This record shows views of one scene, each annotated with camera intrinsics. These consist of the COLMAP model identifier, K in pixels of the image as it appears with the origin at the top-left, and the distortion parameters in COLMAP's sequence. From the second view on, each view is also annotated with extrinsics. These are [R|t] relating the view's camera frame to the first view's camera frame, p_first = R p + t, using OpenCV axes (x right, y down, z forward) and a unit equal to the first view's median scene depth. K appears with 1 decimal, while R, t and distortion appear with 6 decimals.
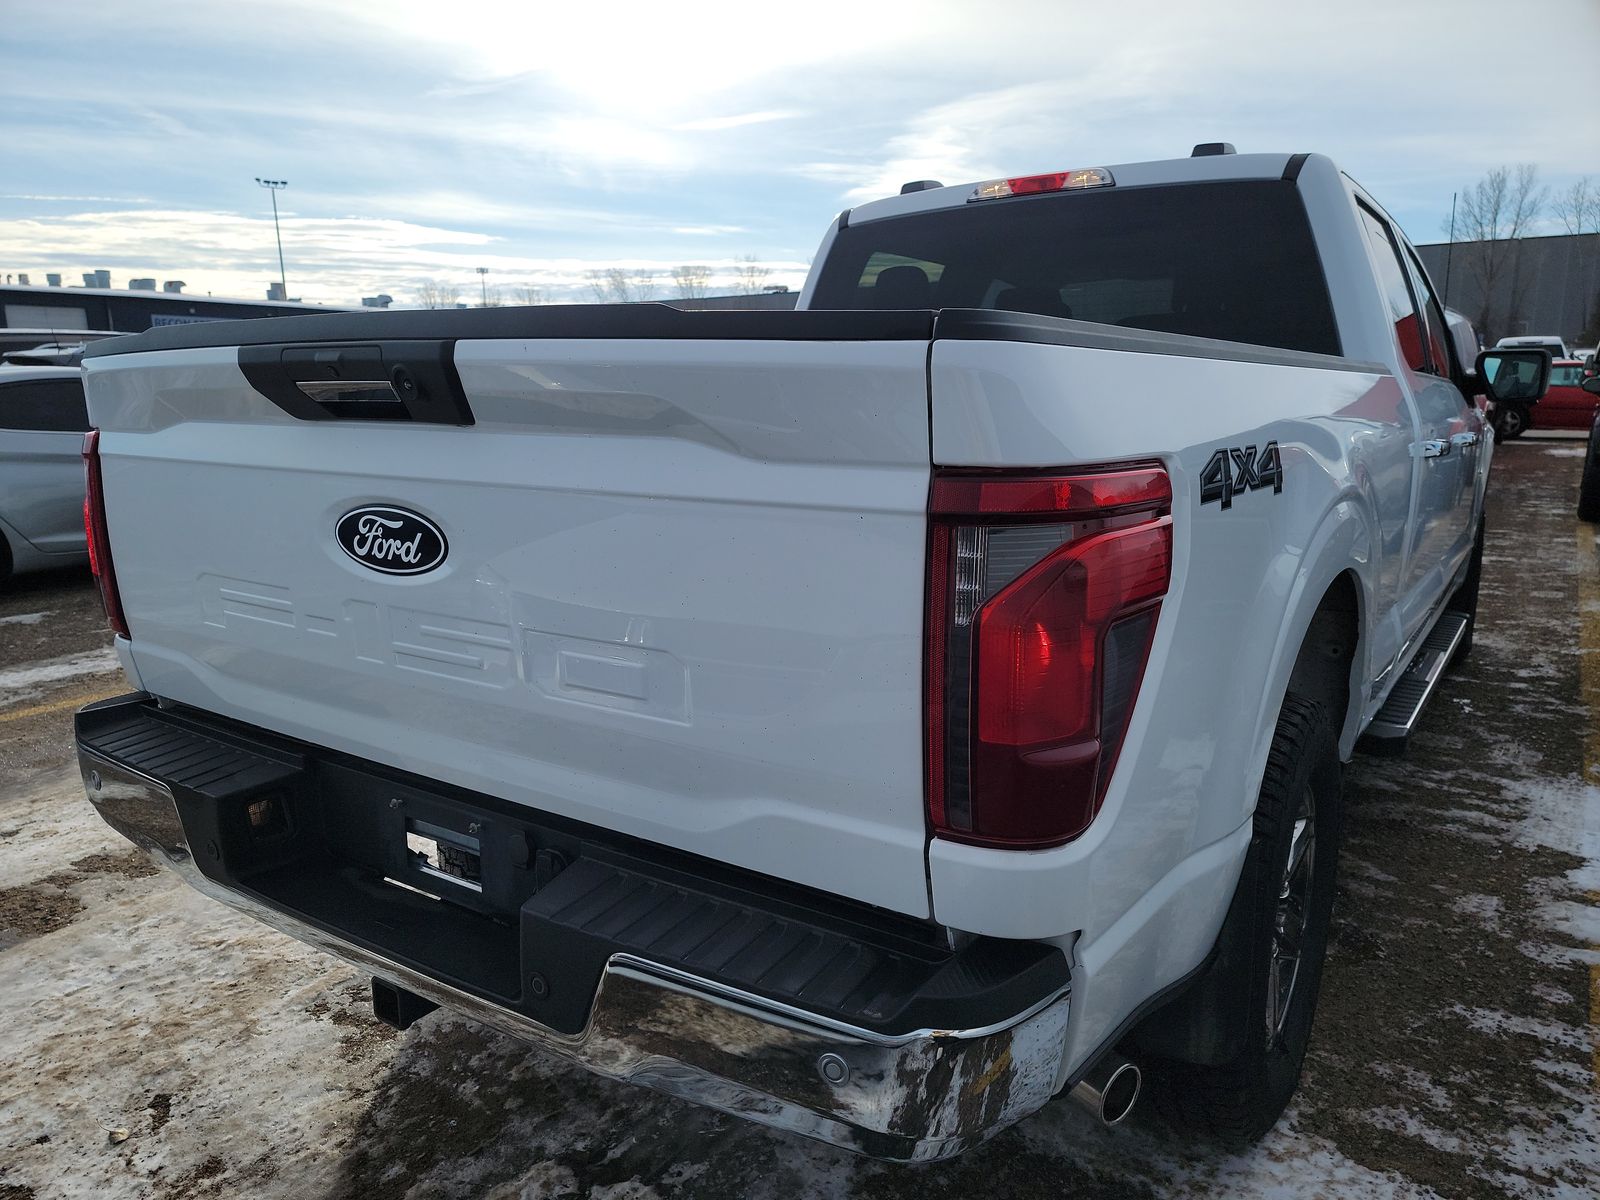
lens RADIAL K [[1143.3, 0, 796.4], [0, 1143.3, 609.4], [0, 0, 1]] dist [0.068212, -0.036228]
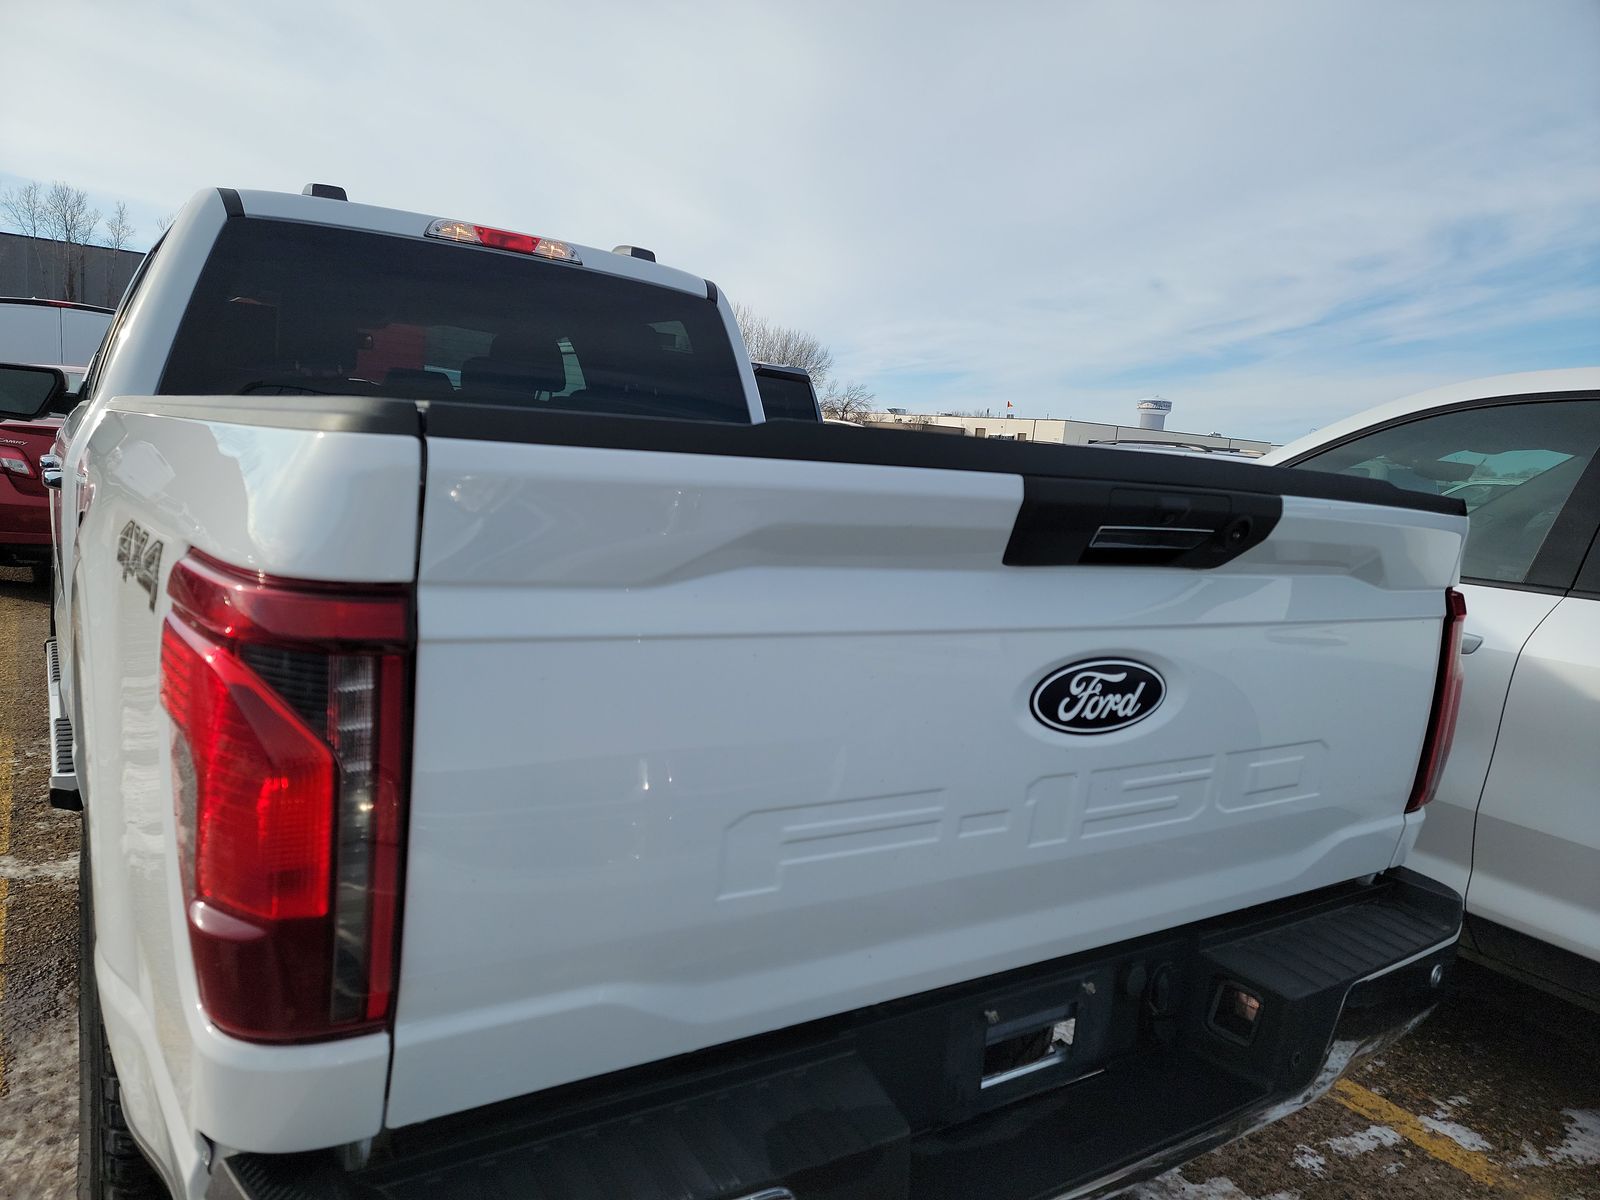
lens RADIAL K [[1143.3, 0, 795.9], [0, 1143.3, 592.3], [0, 0, 1]] dist [0.068212, -0.036228]
pose [[0.331581, -0.082369, 0.939824, -1.257173], [0.088613, 0.994497, 0.055897, -0.210237], [-0.939256, 0.064746, 0.337055, 0.911524]]
